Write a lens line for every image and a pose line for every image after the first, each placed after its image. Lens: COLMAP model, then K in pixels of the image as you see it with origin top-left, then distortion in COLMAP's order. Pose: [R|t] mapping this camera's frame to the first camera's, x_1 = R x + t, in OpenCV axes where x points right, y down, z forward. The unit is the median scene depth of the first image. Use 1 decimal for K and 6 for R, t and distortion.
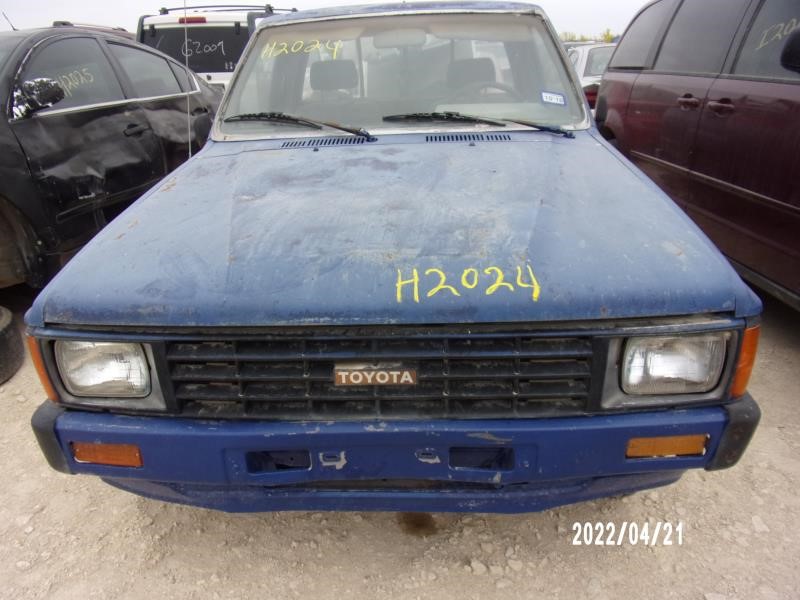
lens RADIAL K [[594.7, 0, 384.2], [0, 594.7, 317.2], [0, 0, 1]] dist [-0.036875, 0.010648]
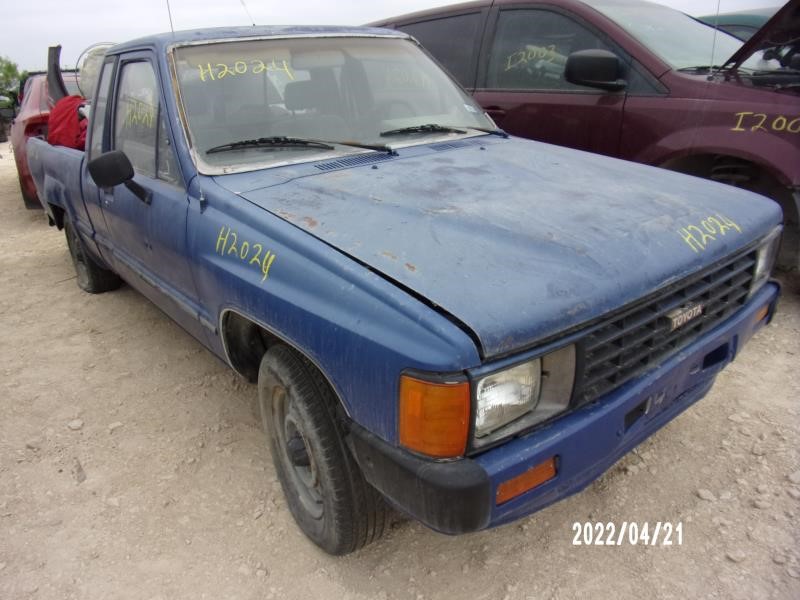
lens RADIAL K [[594.7, 0, 384.2], [0, 594.7, 317.2], [0, 0, 1]] dist [-0.036875, 0.010648]
pose [[0.748200, -0.257152, 0.611612, -0.741262], [0.283192, 0.957420, 0.056112, -0.088024], [-0.599999, 0.131221, 0.789166, 0.224910]]
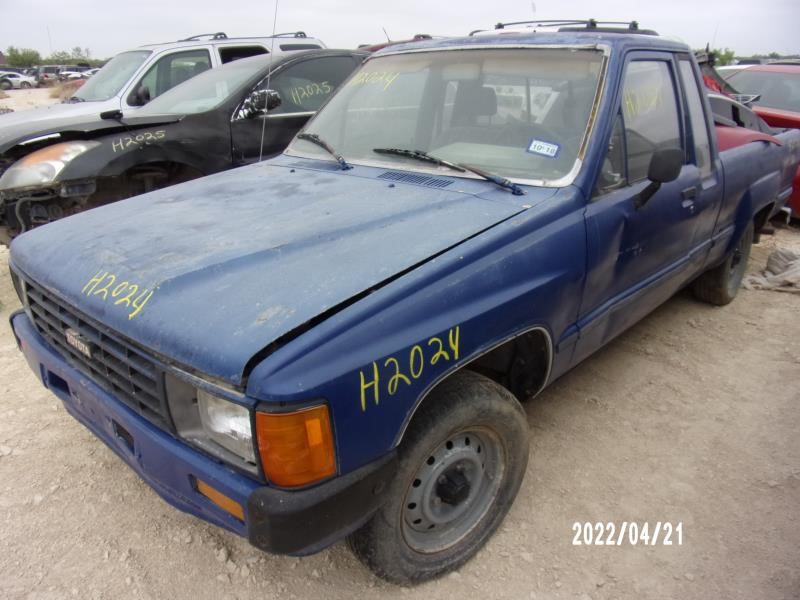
lens RADIAL K [[594.7, 0, 384.2], [0, 594.7, 317.2], [0, 0, 1]] dist [-0.036875, 0.010648]
pose [[0.766397, 0.271711, -0.582072, 0.732941], [-0.274237, 0.957807, 0.086025, -0.150317], [0.580887, 0.093697, 0.808574, 0.186584]]
